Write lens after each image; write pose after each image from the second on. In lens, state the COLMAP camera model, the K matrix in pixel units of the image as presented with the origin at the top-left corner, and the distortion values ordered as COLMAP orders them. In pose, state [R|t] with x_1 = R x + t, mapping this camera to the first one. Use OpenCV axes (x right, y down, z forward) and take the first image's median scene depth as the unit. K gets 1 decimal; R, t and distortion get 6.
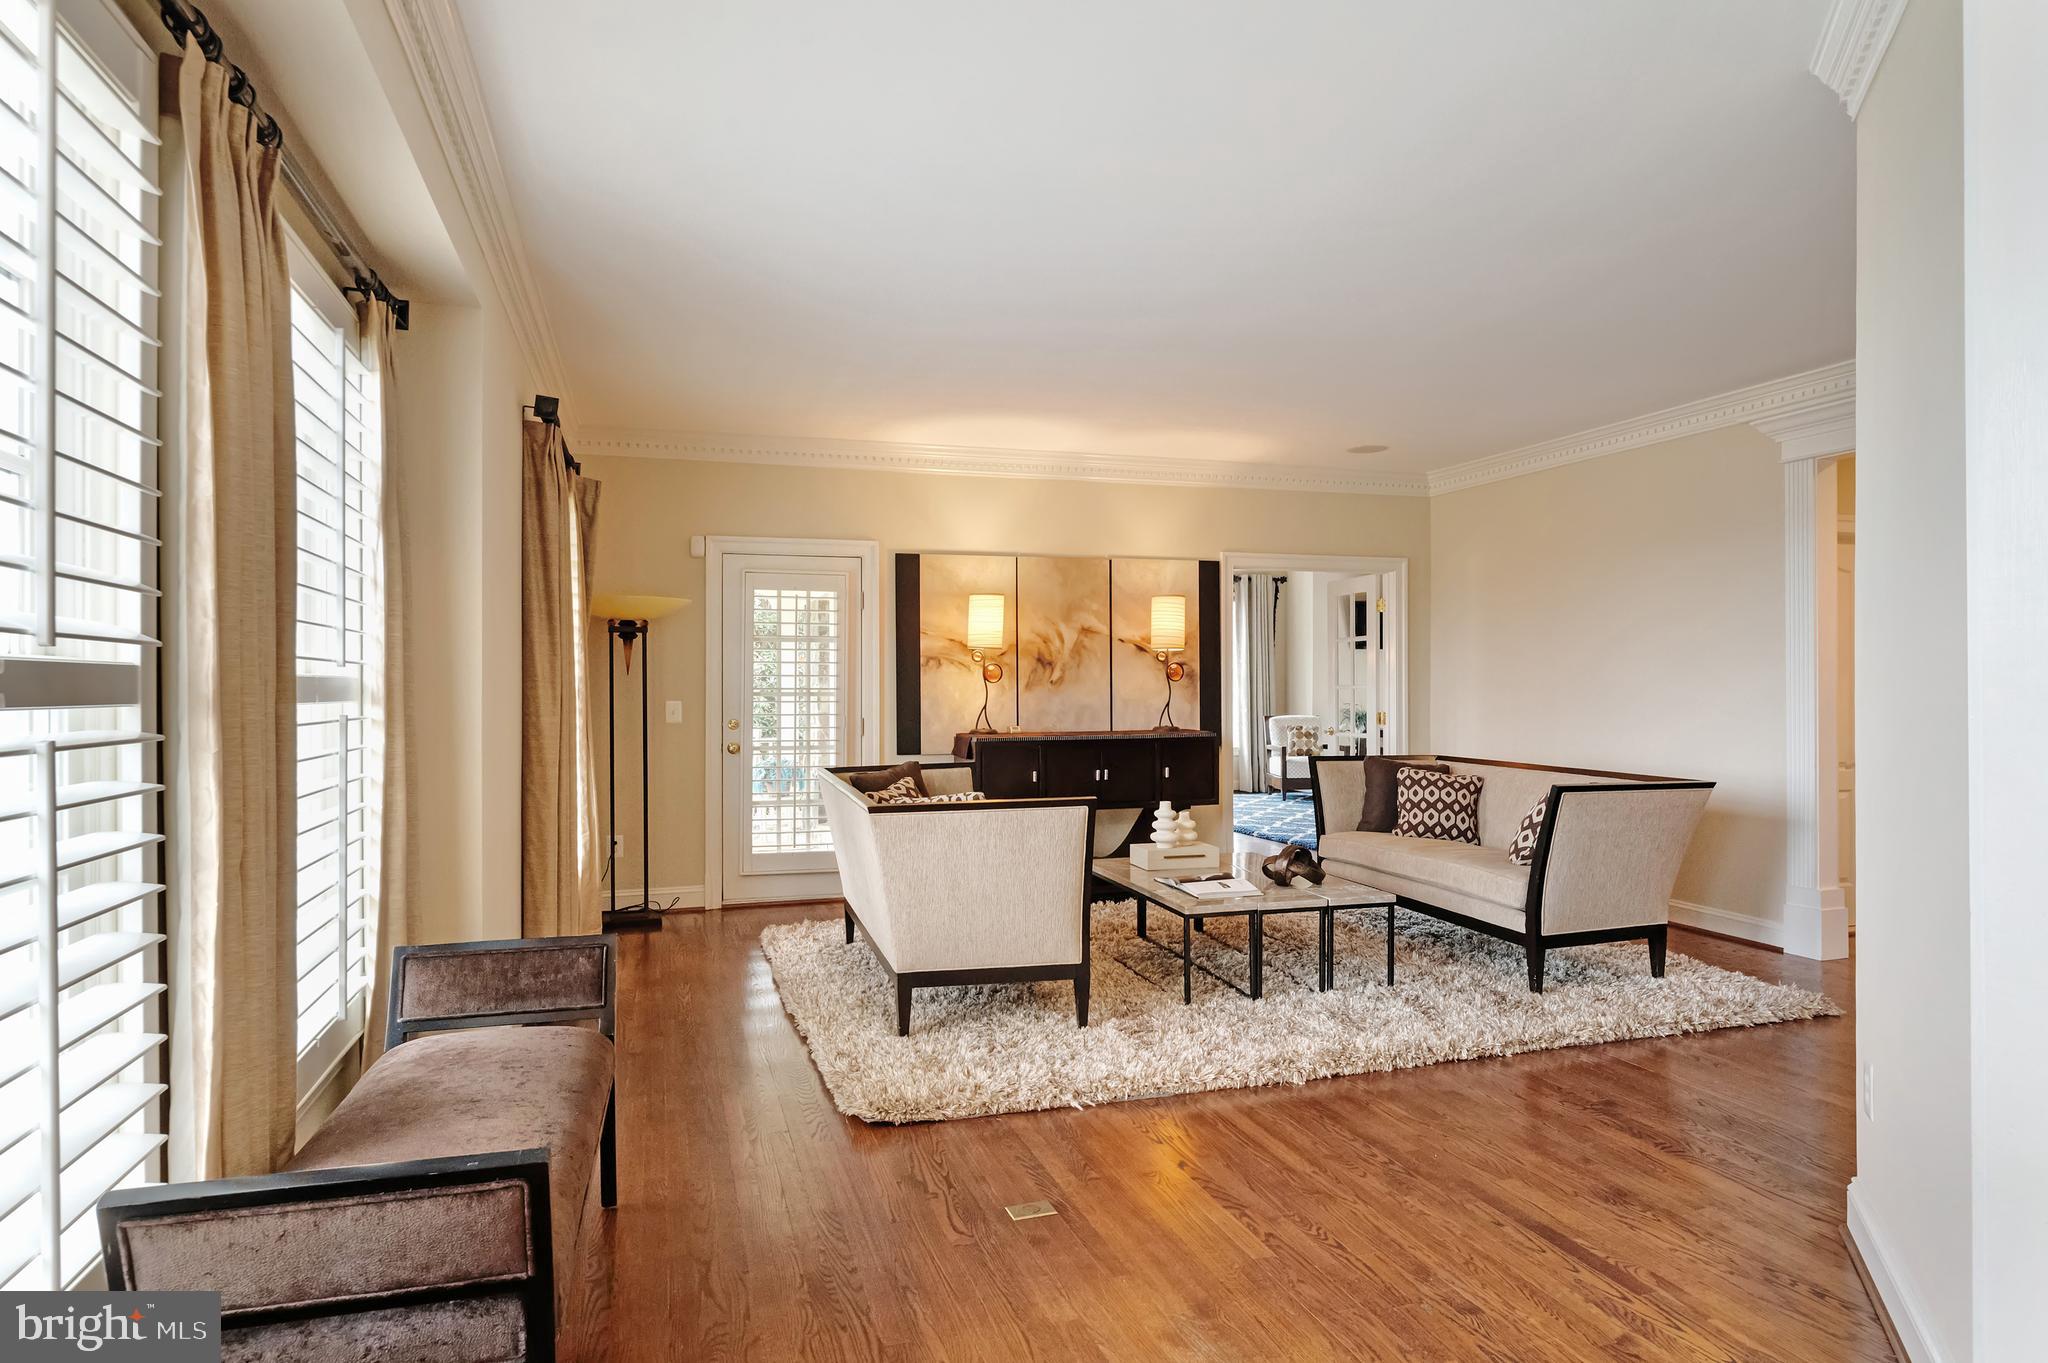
lens RADIAL K [[1139.1, 0, 1028.3], [0, 1139.1, 681.9], [0, 0, 1]] dist [-0.007516, 0.000170]
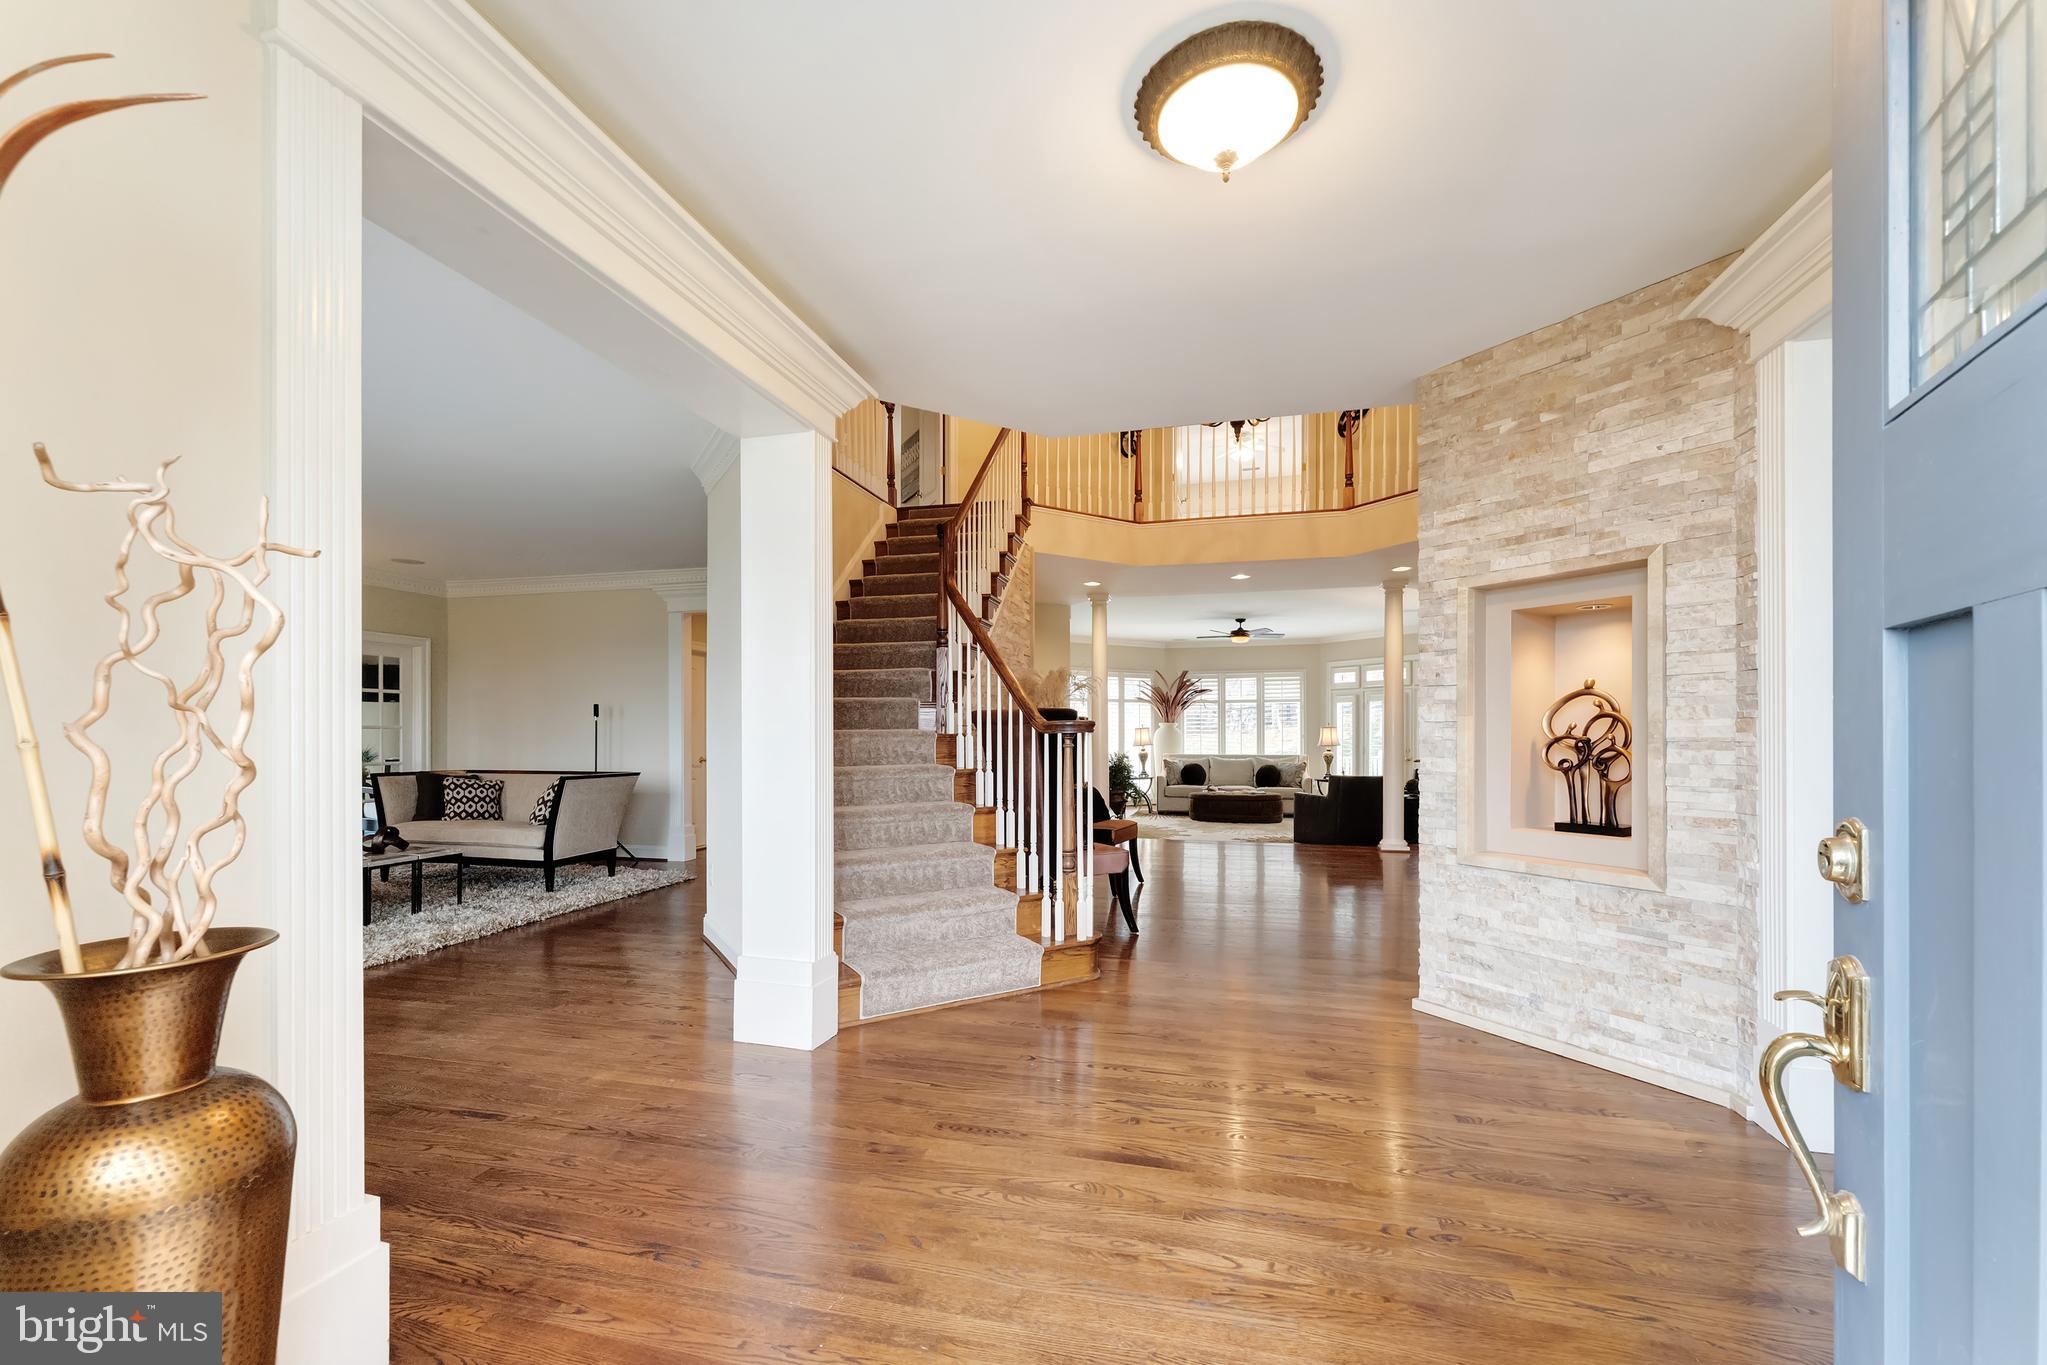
lens RADIAL K [[862.7, 0, 1008.2], [0, 862.7, 732.6], [0, 0, 1]] dist [-0.004146, 0.001687]
pose [[0.551388, 0.004172, 0.834239, -0.274599], [-0.004497, 0.999988, -0.002029, 0.016104], [-0.834237, -0.002633, 0.551400, -0.338841]]
